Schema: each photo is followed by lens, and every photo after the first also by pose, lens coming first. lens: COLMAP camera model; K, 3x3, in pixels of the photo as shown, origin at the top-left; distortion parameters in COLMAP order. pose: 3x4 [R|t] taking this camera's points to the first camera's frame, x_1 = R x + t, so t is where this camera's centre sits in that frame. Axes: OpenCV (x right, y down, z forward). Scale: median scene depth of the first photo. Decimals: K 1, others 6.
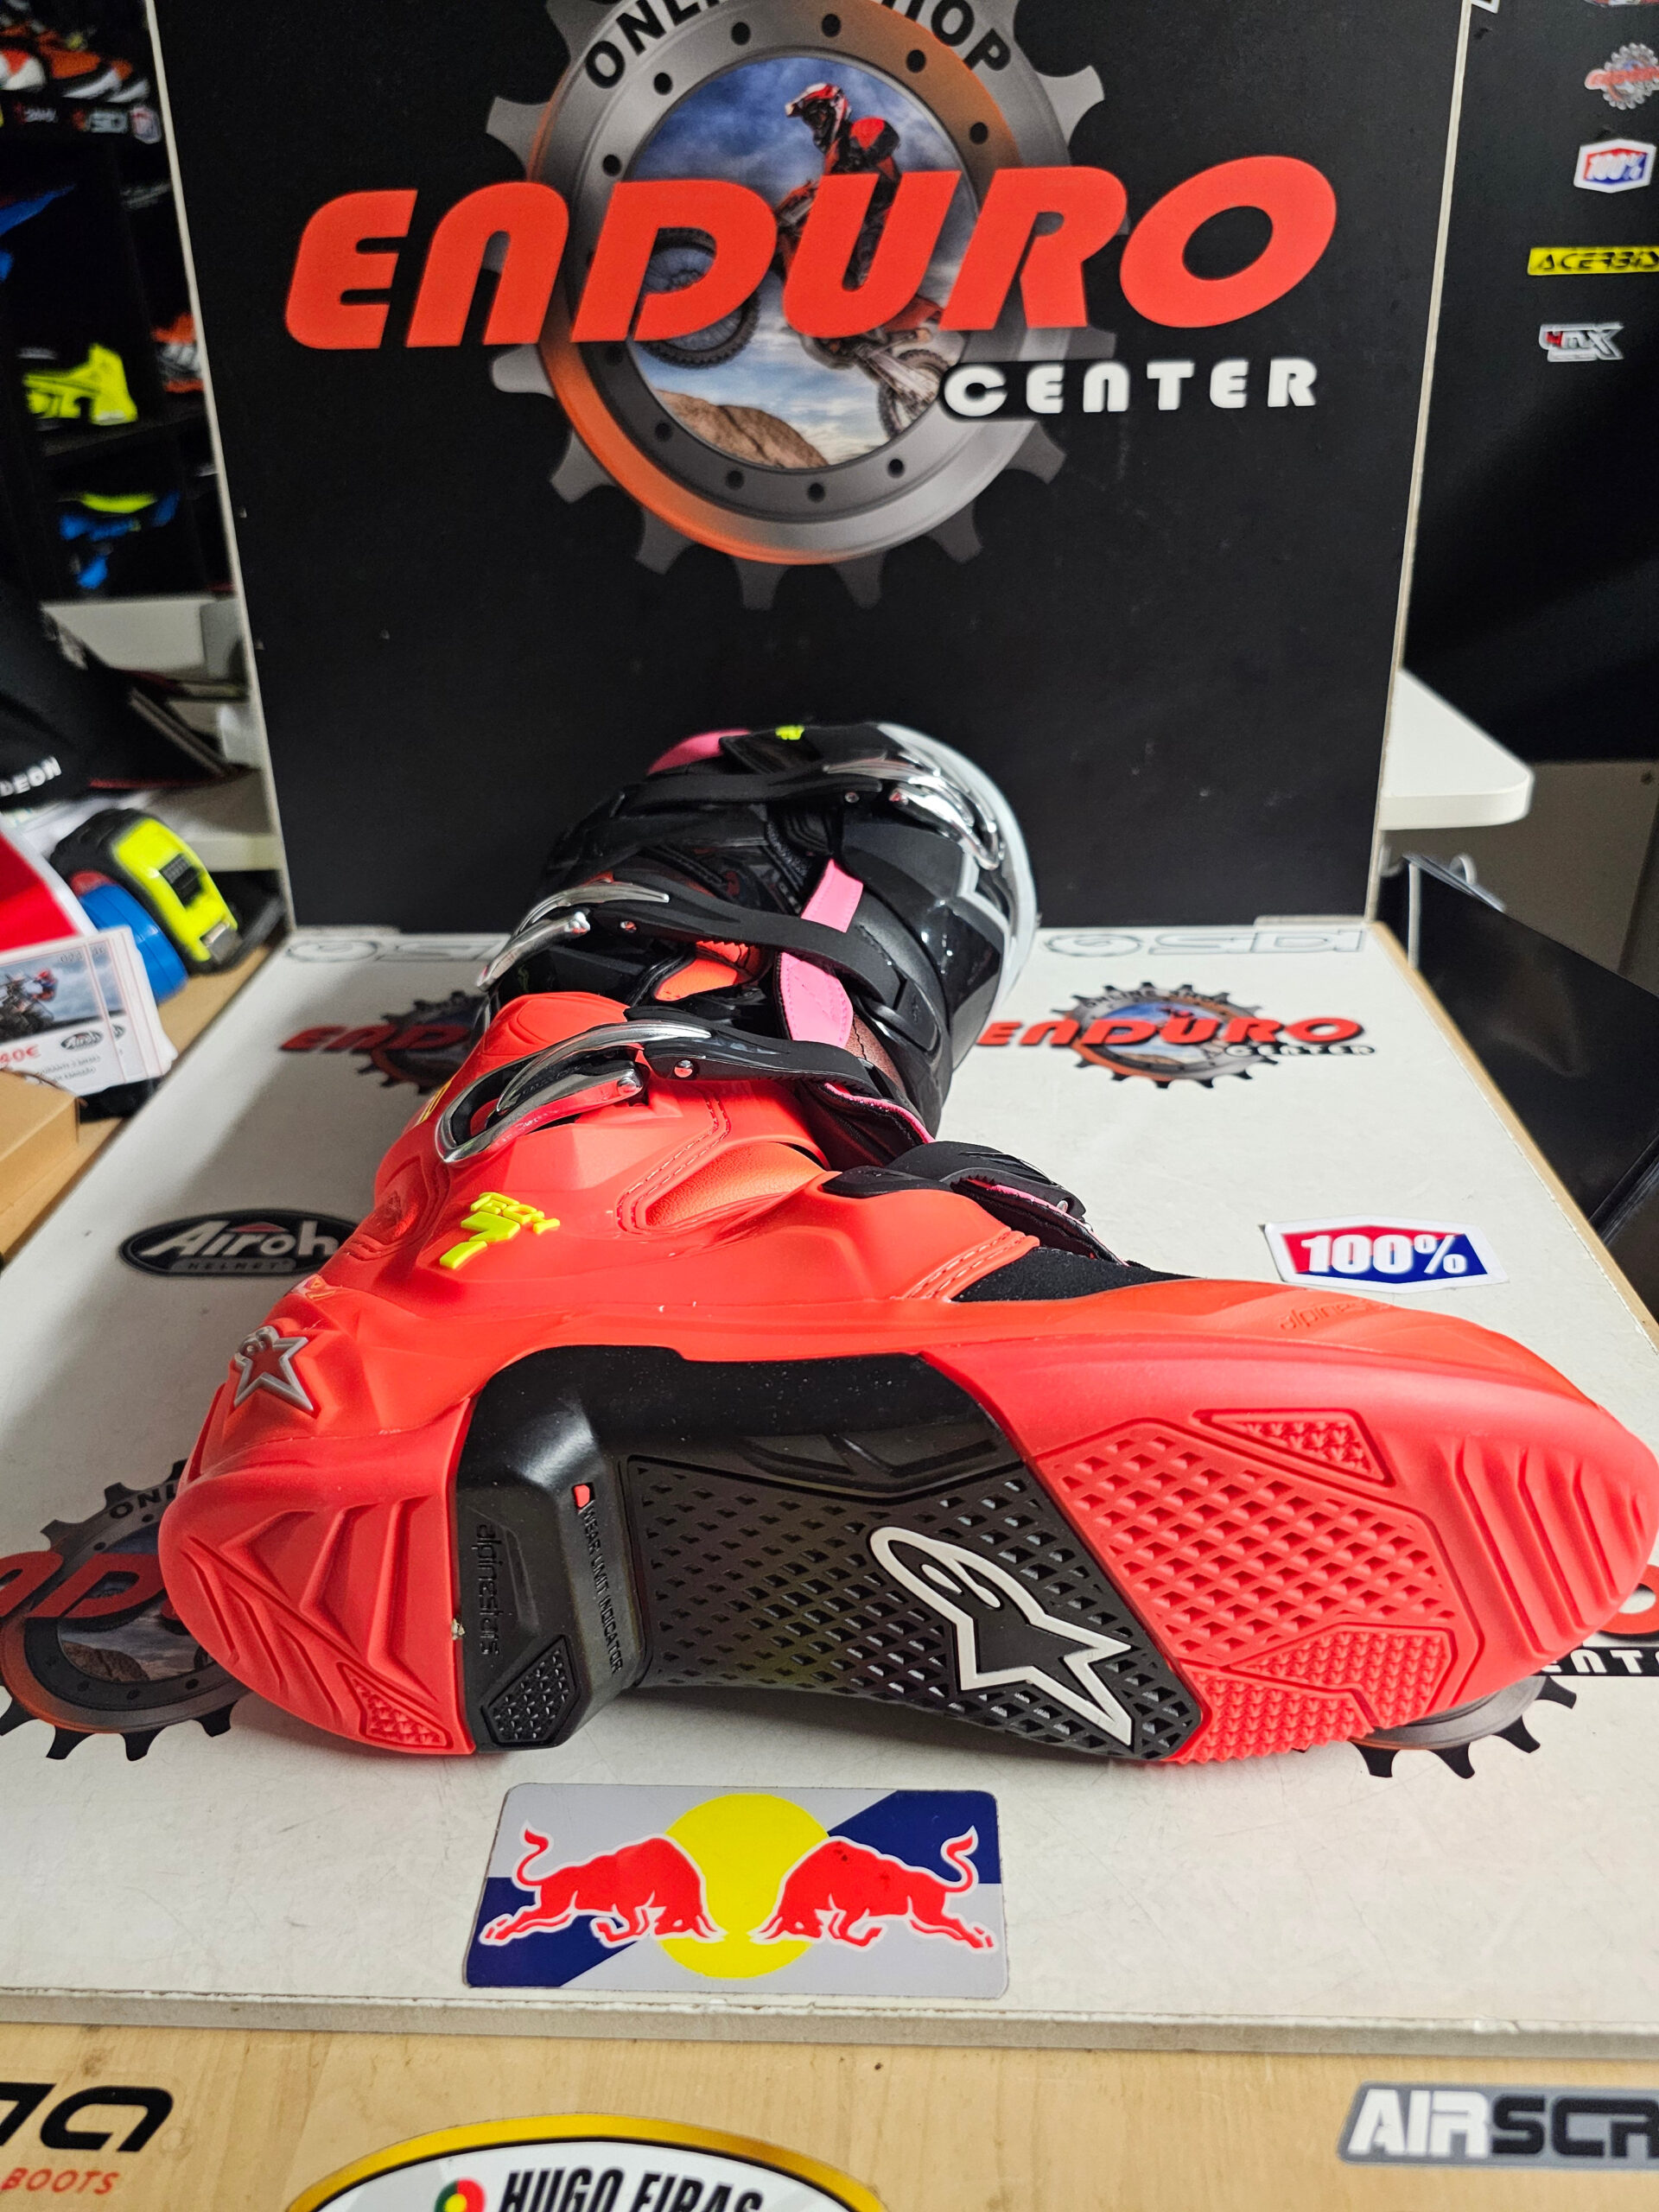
lens RADIAL K [[1518.3, 0, 830.0], [0, 1518.3, 1070.3], [0, 0, 1]] dist [0.016985, -0.016673]
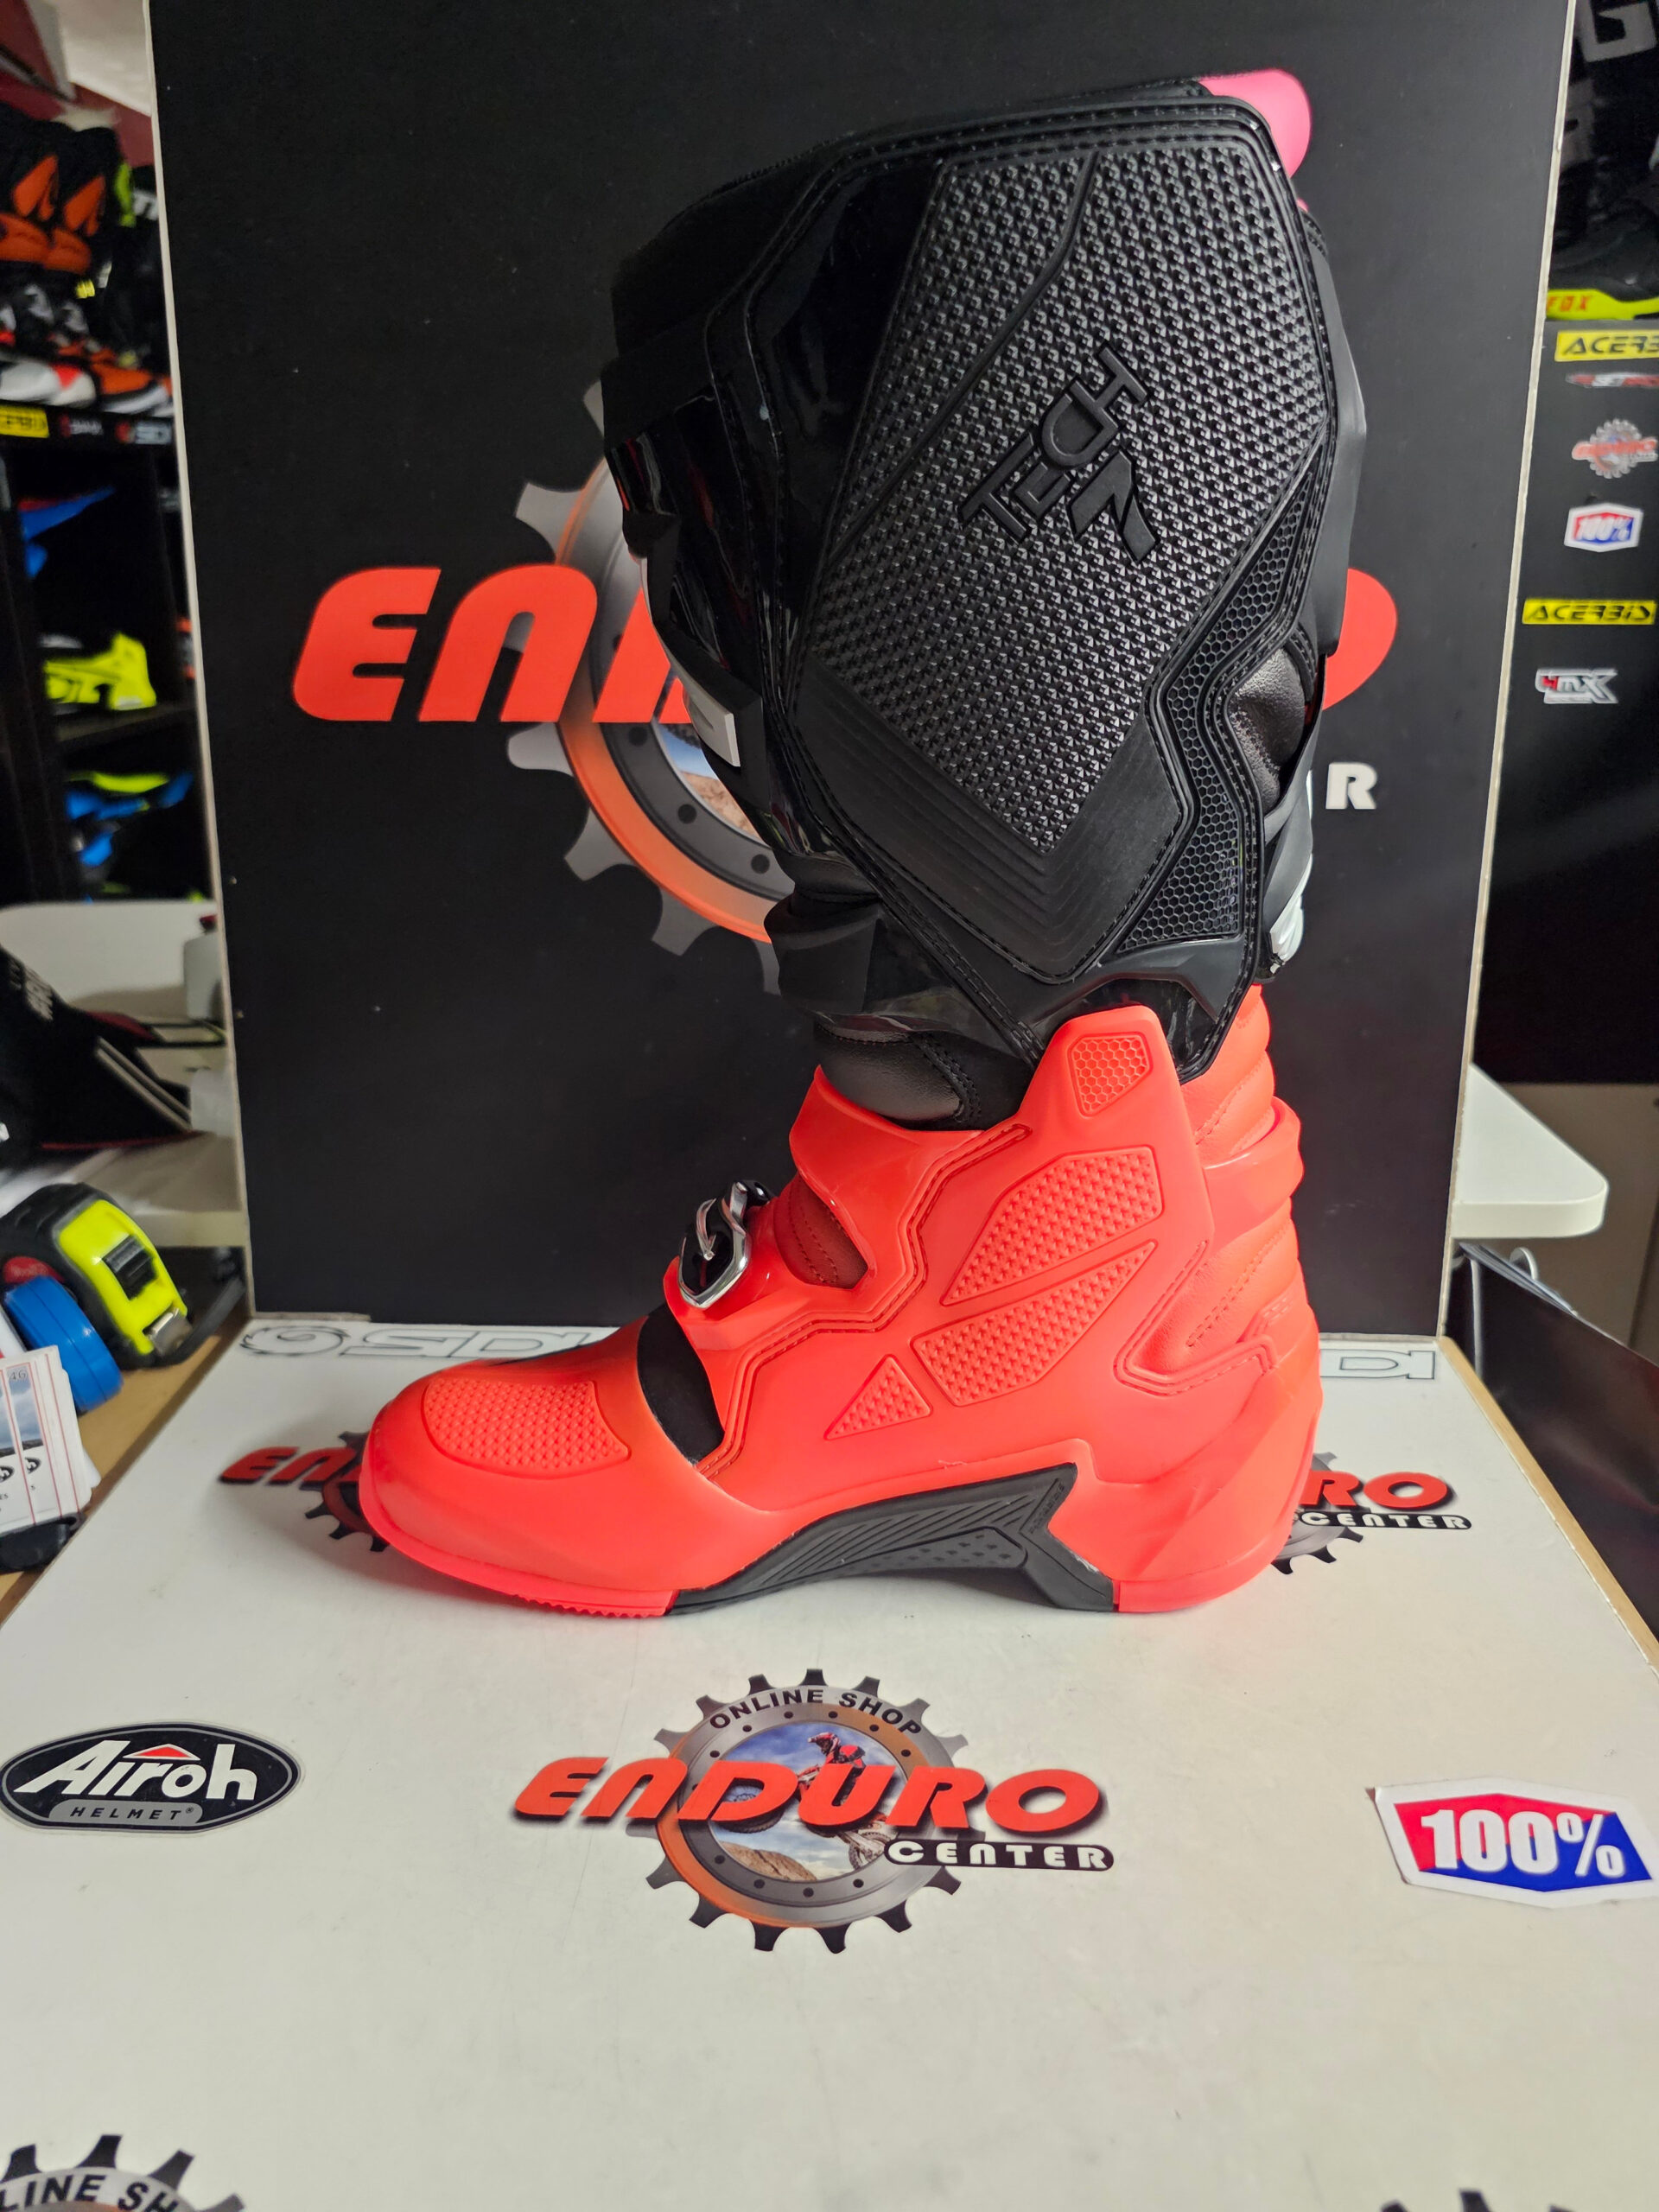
lens RADIAL K [[1518.3, 0, 833.5], [0, 1518.3, 1085.2], [0, 0, 1]] dist [0.016985, -0.016673]
pose [[0.999575, 0.027900, 0.008417, -0.022515], [-0.026307, 0.988133, -0.151330, -0.118894], [-0.012540, 0.151045, 0.988447, 0.098038]]
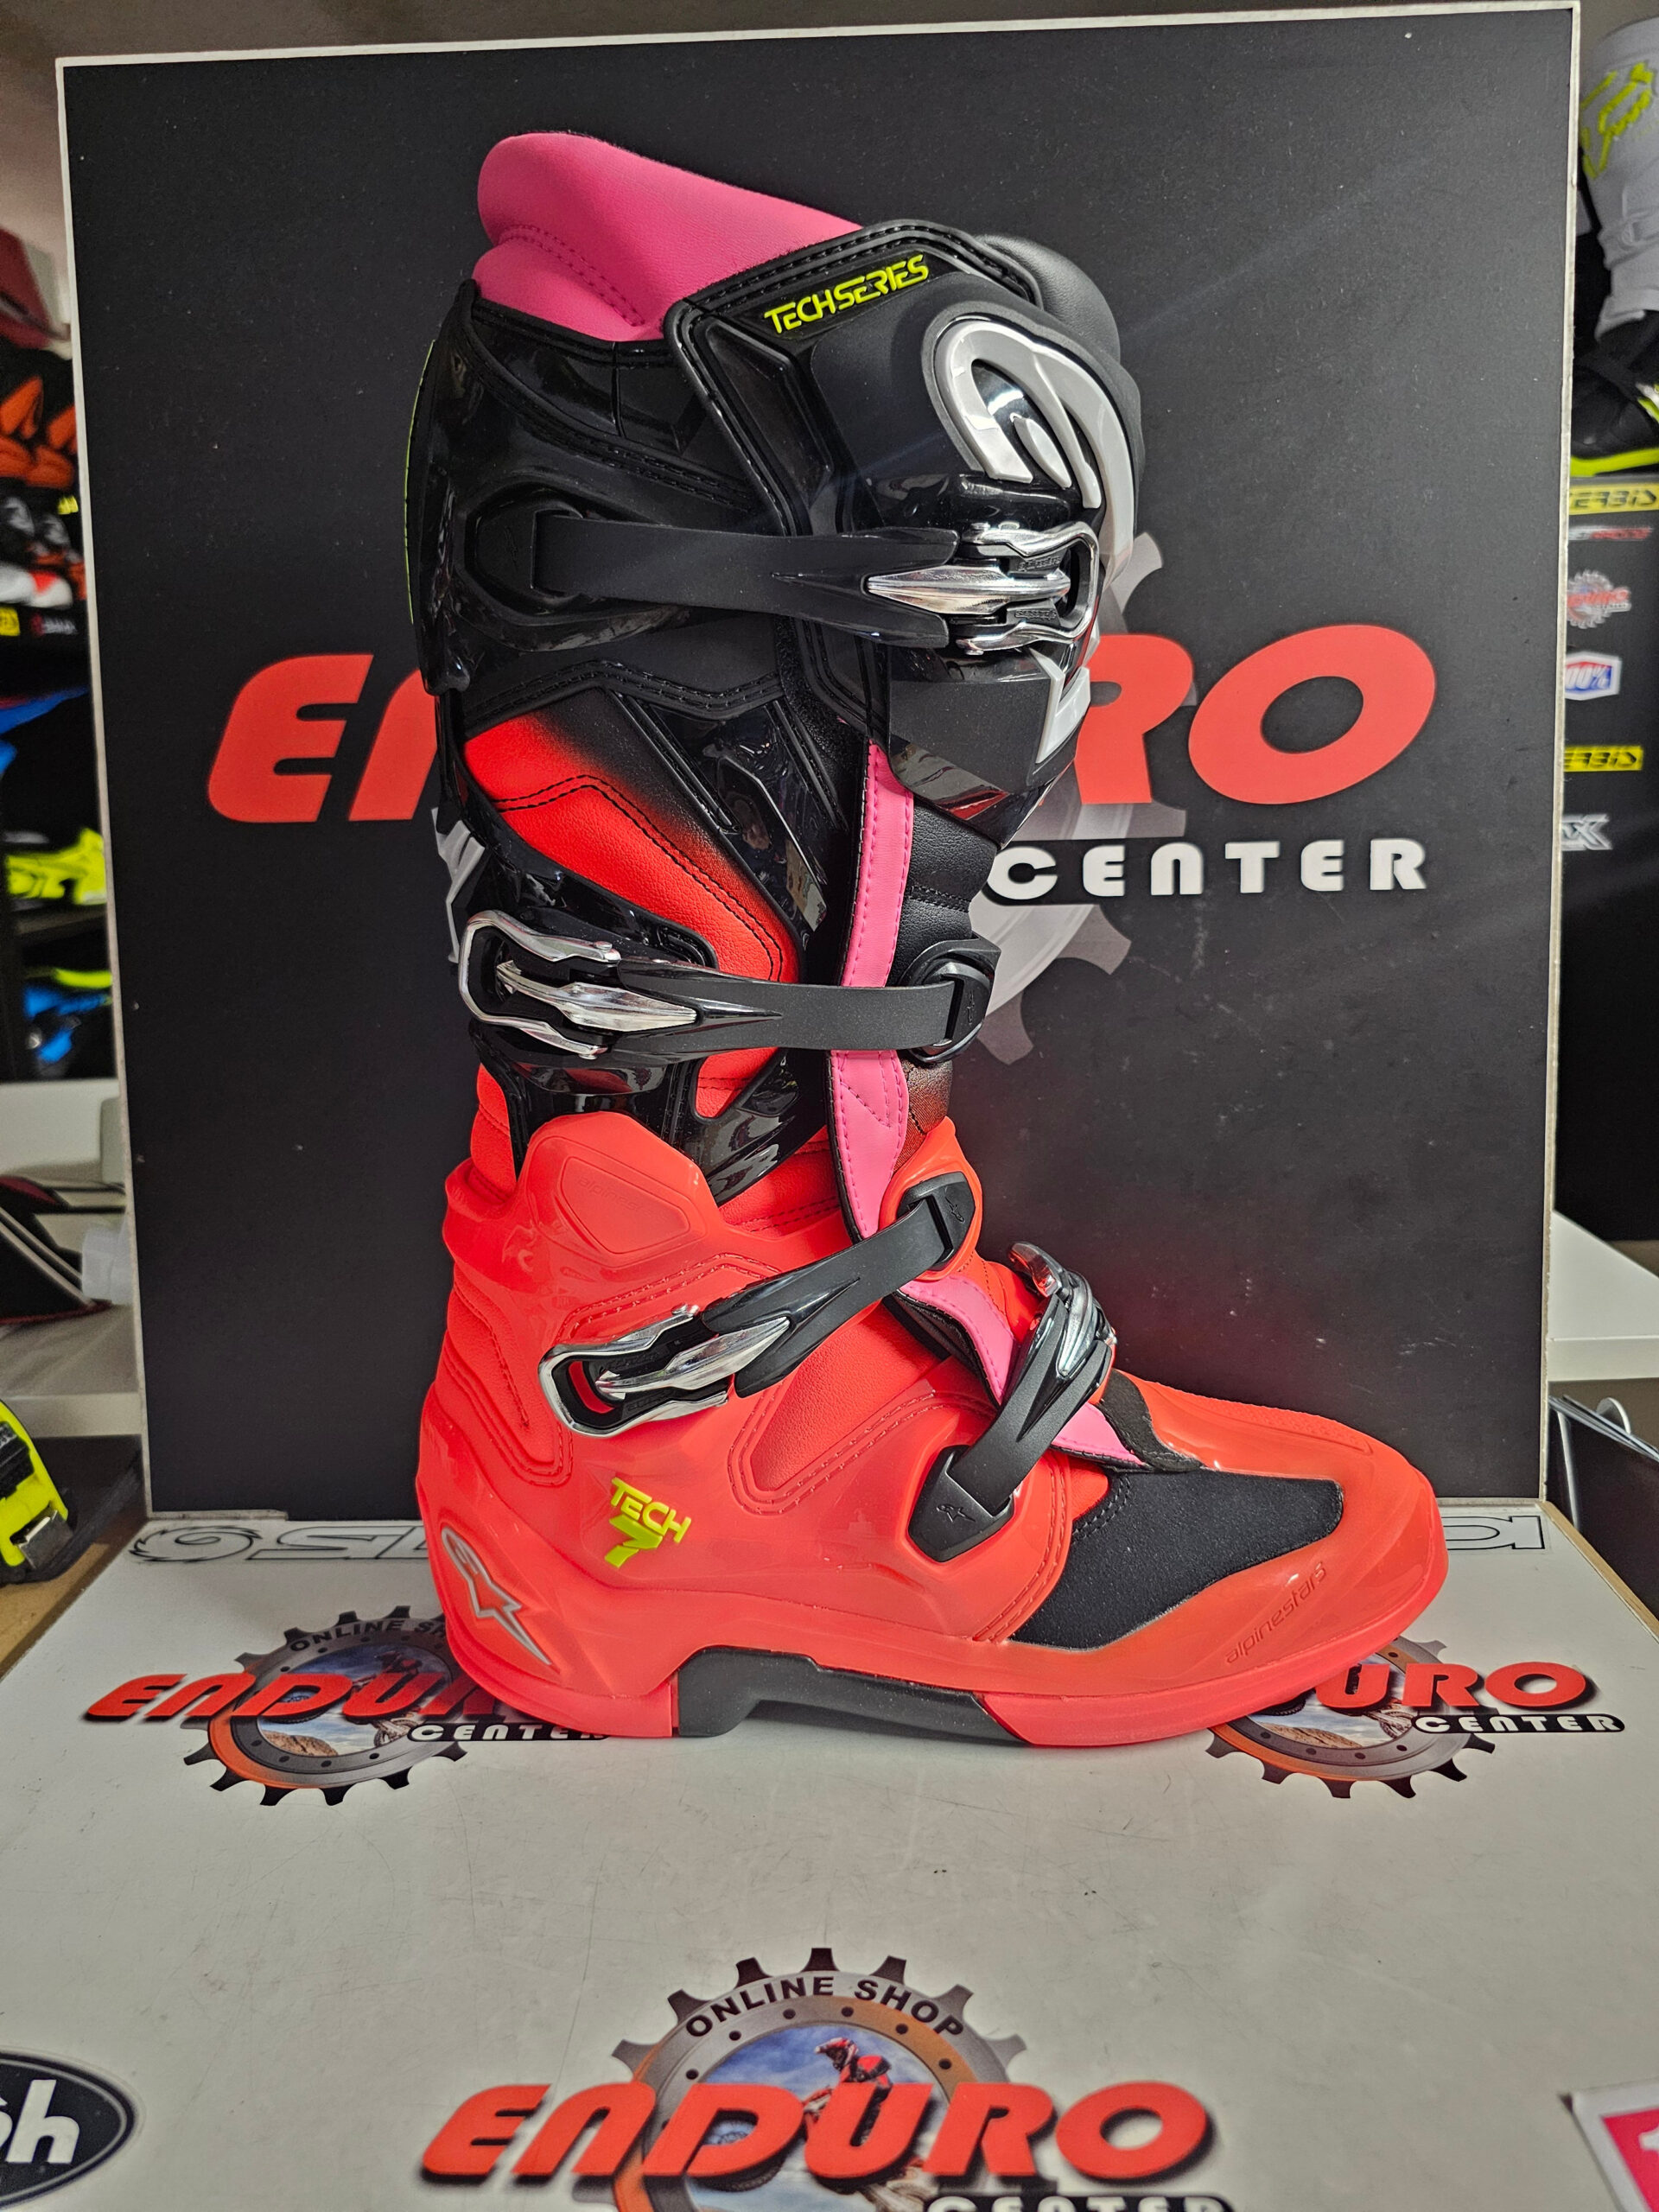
lens RADIAL K [[1518.3, 0, 836.7], [0, 1518.3, 1095.3], [0, 0, 1]] dist [0.016985, -0.016673]
pose [[0.999847, 0.001969, 0.017379, -0.022396], [0.002859, 0.961880, -0.273457, -0.101212], [-0.017255, 0.273465, 0.961727, 0.235841]]
